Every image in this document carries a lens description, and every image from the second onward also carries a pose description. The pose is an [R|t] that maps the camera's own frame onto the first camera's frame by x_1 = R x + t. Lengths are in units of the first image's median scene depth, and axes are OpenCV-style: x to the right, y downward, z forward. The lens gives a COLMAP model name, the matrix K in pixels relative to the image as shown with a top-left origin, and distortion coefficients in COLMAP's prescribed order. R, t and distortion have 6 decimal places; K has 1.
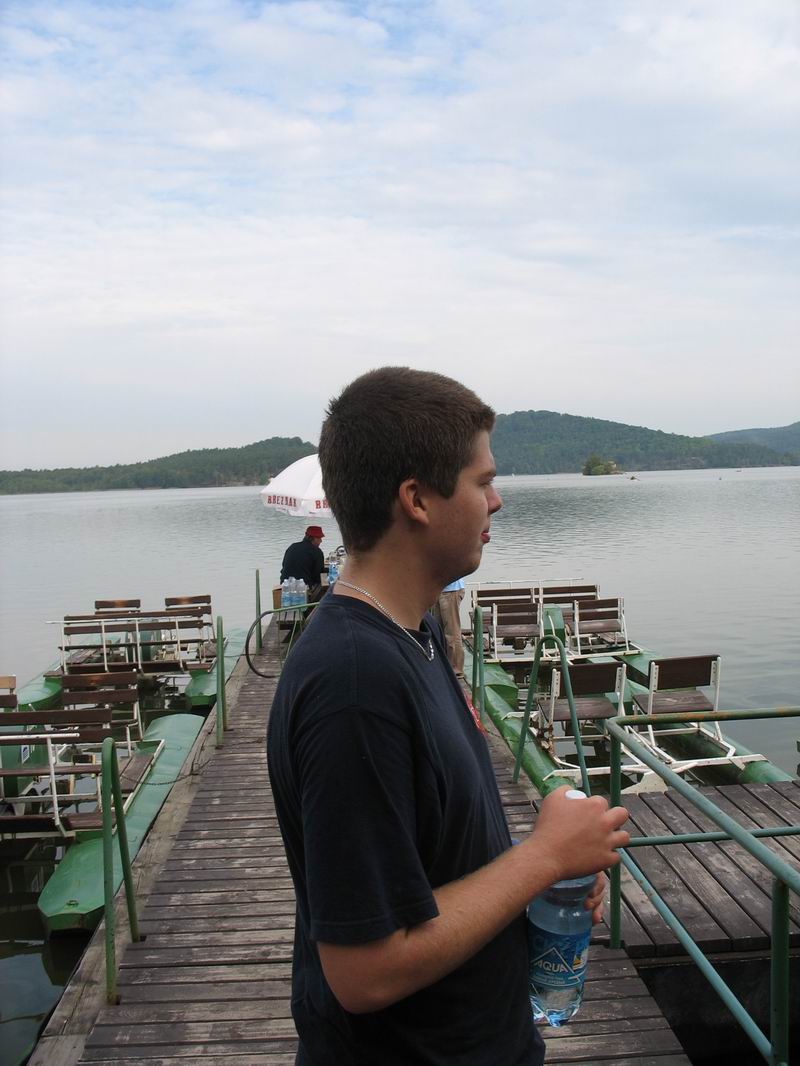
lens RADIAL K [[1119.7, 0, 400.0], [0, 1119.7, 533.0], [0, 0, 1]] dist [-0.191473, 0.231803]
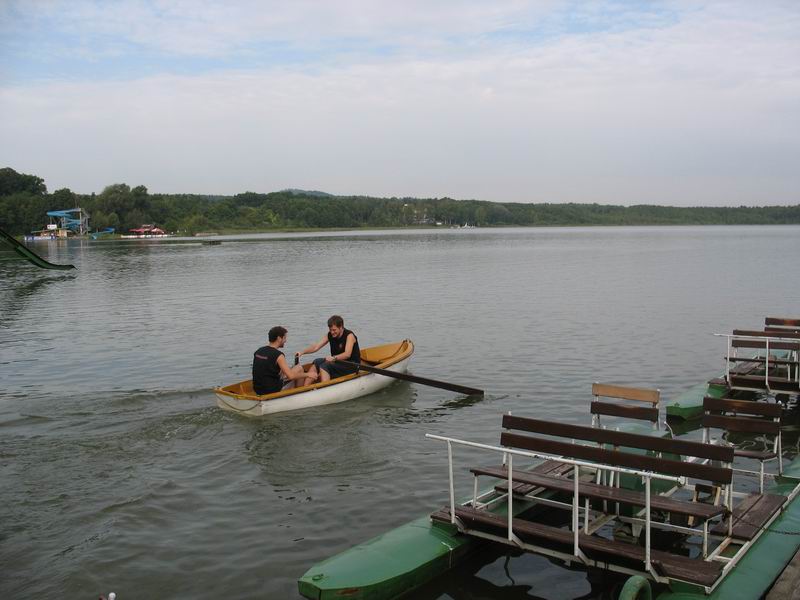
lens RADIAL K [[840.3, 0, 400.0], [0, 840.3, 300.0], [0, 0, 1]] dist [-0.191473, 0.231803]
pose [[0.747387, 0.078318, -0.659756, -0.020391], [-0.042202, 0.996619, 0.070499, 0.003677], [0.663047, -0.024847, 0.748165, 0.181461]]
